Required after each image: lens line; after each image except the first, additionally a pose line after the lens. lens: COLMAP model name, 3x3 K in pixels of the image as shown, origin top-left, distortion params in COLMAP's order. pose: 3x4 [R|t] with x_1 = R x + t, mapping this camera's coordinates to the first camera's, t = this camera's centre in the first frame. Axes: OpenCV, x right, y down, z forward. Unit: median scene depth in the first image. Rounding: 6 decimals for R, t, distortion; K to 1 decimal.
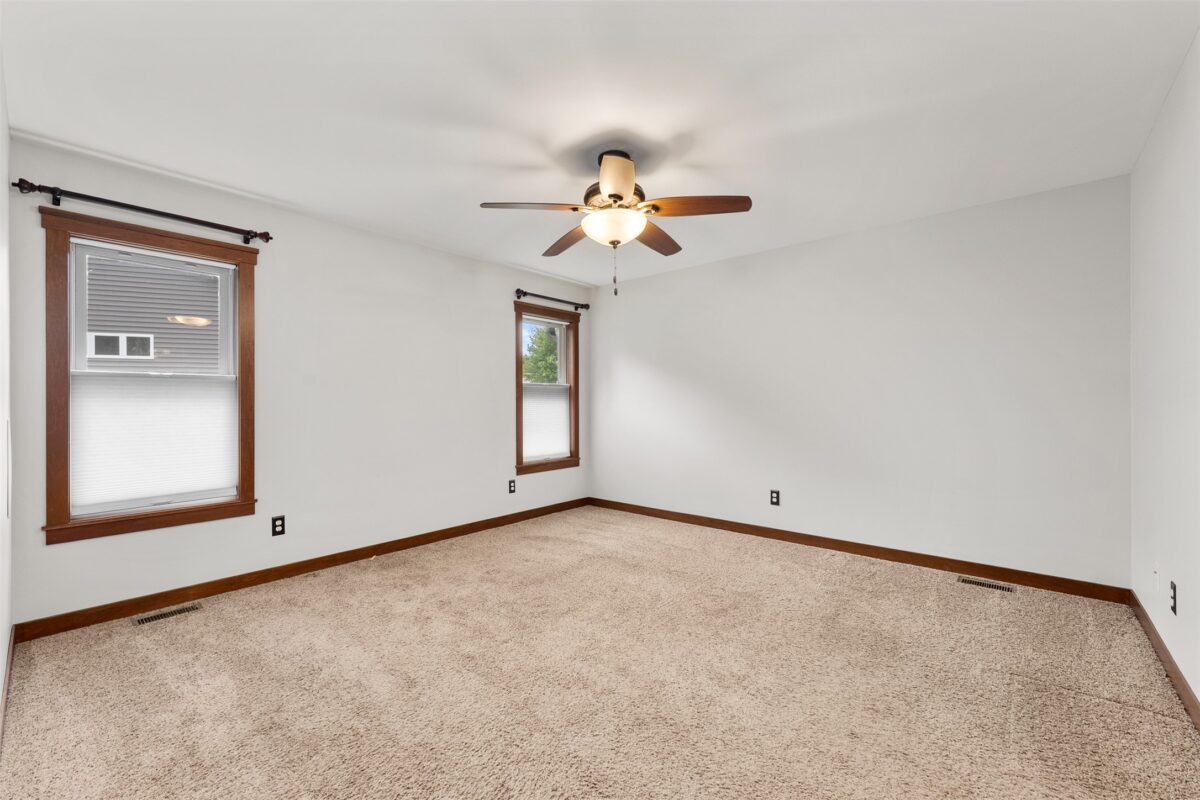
lens RADIAL K [[480.4, 0, 600.0], [0, 480.4, 400.0], [0, 0, 1]] dist [-0.001702, -0.000181]
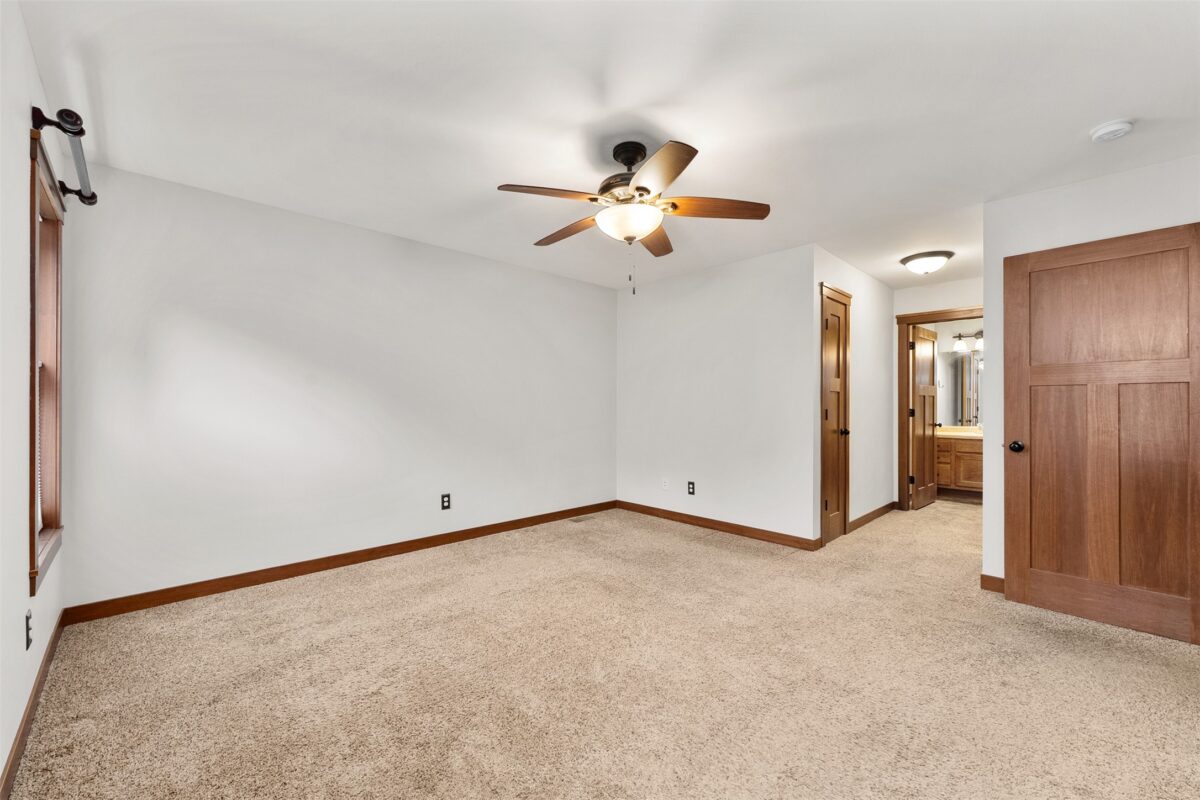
lens RADIAL K [[489.2, 0, 598.2], [0, 489.2, 404.3], [0, 0, 1]] dist [-0.000024, -0.000218]
pose [[0.086637, -0.003557, 0.996234, -0.948043], [-0.011297, 0.999926, 0.004553, -0.000539], [-0.996176, -0.011649, 0.086590, 0.975276]]
